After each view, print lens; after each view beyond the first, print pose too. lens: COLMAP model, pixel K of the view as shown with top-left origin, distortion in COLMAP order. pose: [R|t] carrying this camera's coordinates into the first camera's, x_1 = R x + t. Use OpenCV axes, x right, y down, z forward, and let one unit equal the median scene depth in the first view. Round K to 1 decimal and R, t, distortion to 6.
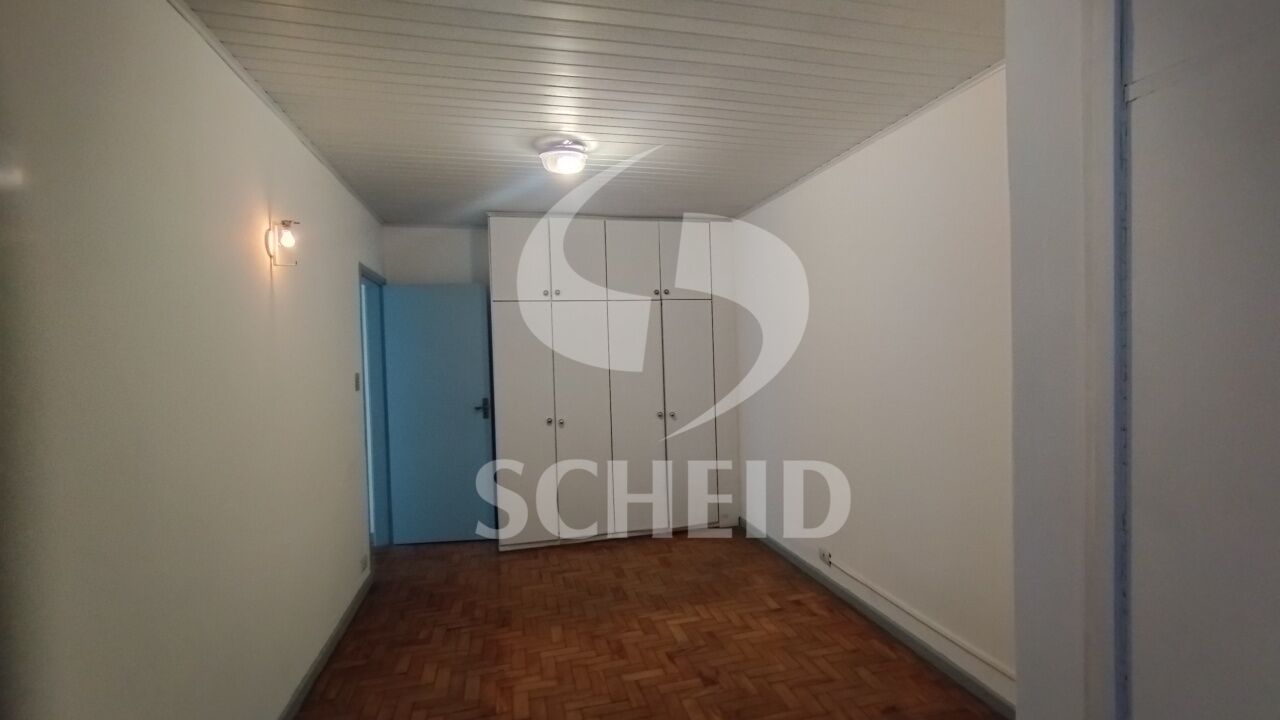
lens RADIAL K [[586.4, 0, 640.4], [0, 586.4, 362.0], [0, 0, 1]] dist [-0.000307, -0.000019]
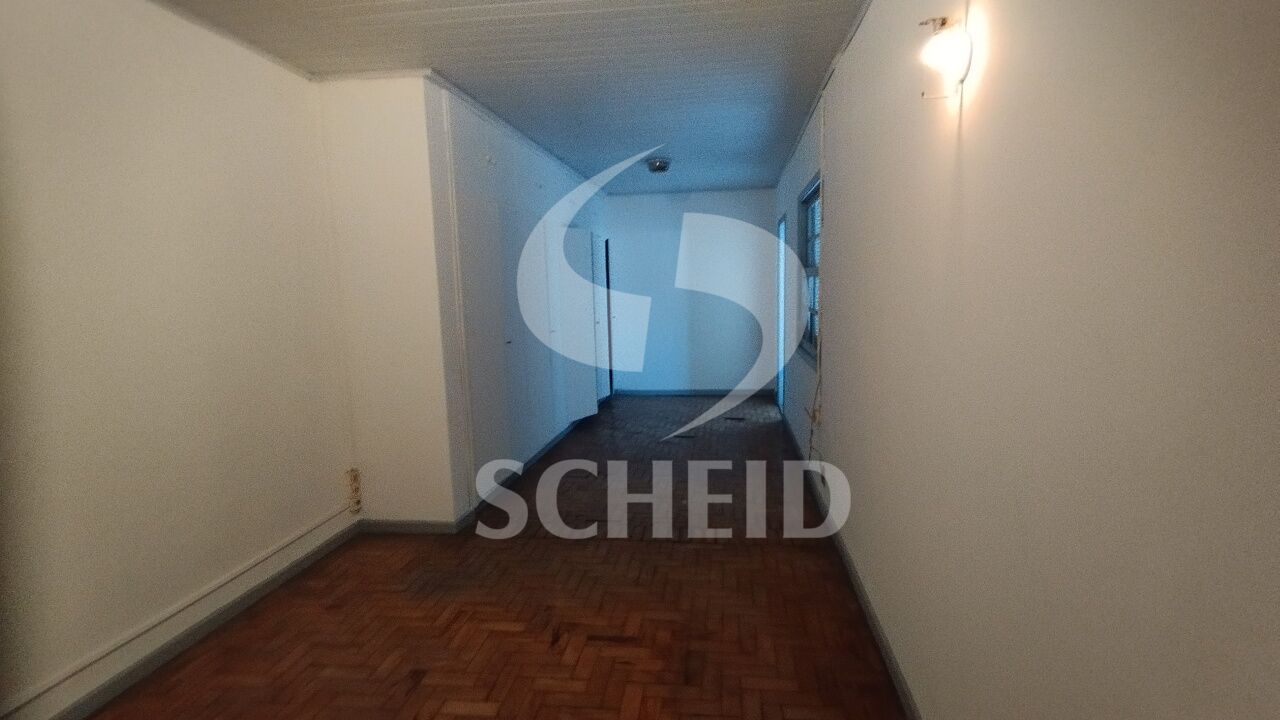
lens RADIAL K [[586.4, 0, 642.0], [0, 586.4, 359.7], [0, 0, 1]] dist [-0.000307, -0.000019]
pose [[-0.926895, -0.006149, 0.375269, -0.495617], [0.054901, 0.986889, 0.151773, -0.012404], [-0.371283, 0.161281, -0.914406, 1.582957]]
